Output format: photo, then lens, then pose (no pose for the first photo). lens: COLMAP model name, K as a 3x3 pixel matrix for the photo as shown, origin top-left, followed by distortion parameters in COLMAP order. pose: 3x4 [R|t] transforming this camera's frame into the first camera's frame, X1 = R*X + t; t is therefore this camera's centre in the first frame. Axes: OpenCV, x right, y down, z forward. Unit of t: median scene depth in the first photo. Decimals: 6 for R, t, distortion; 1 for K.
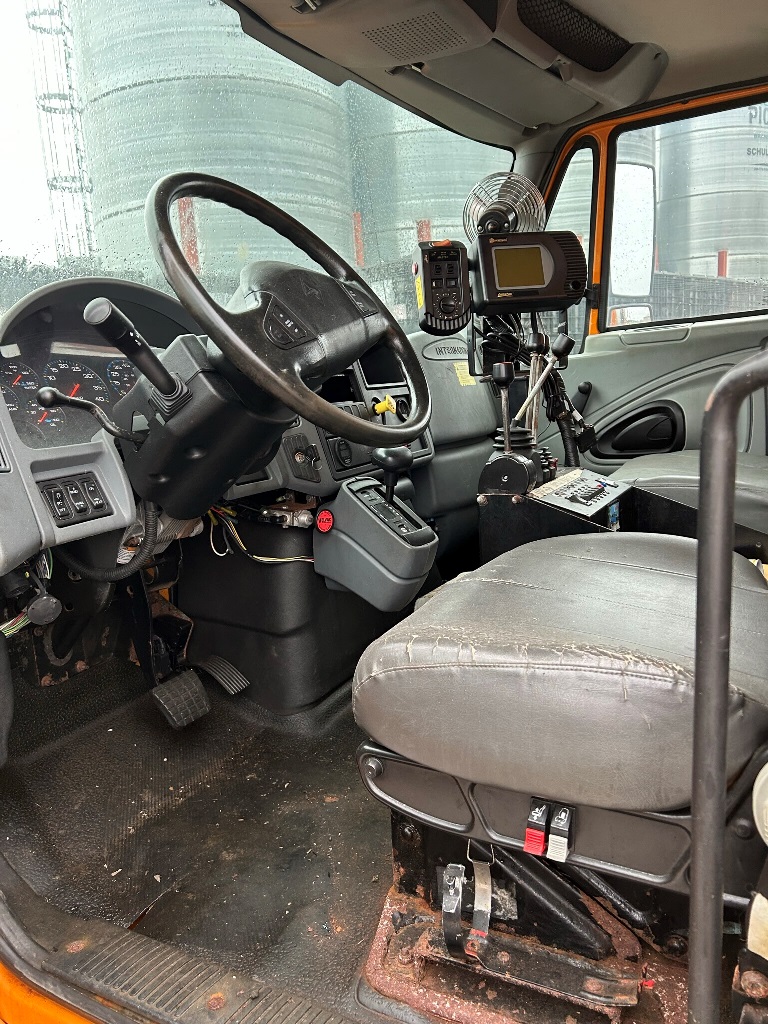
lens RADIAL K [[763.1, 0, 388.1], [0, 763.1, 513.2], [0, 0, 1]] dist [0.076875, -0.097755]
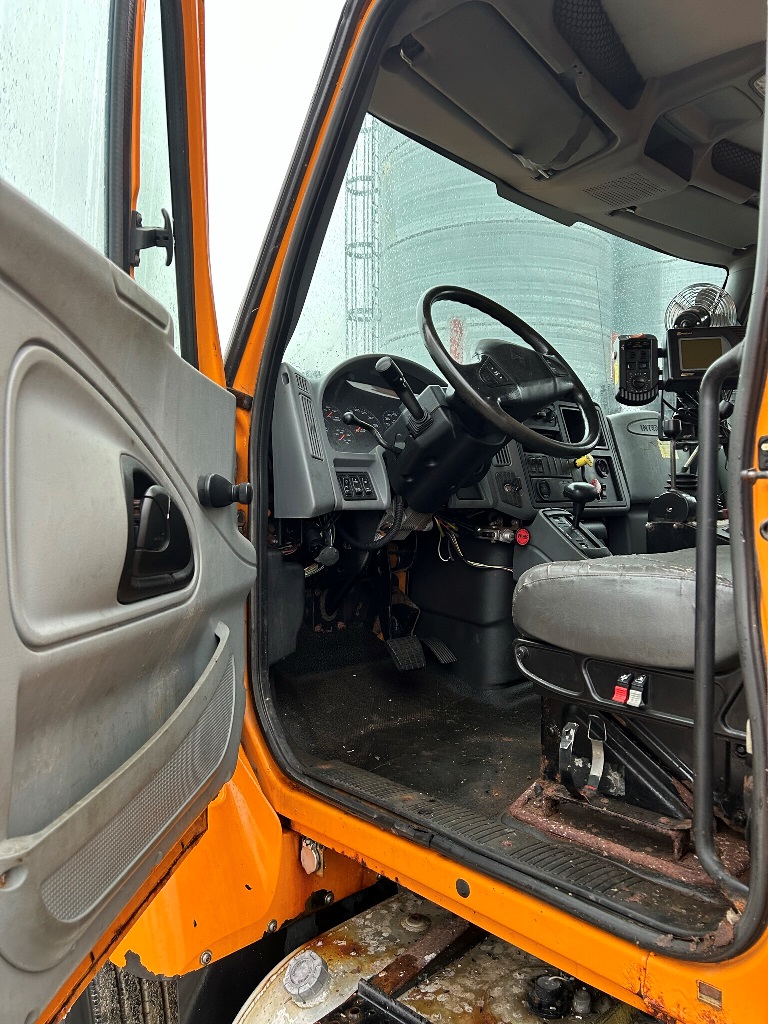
lens RADIAL K [[763.1, 0, 384.1], [0, 763.1, 514.0], [0, 0, 1]] dist [0.076875, -0.097755]
pose [[0.944923, 0.064769, -0.320820, 0.131103], [-0.111160, 0.985466, -0.128452, 0.198299], [0.307837, 0.157040, 0.938389, -0.373555]]
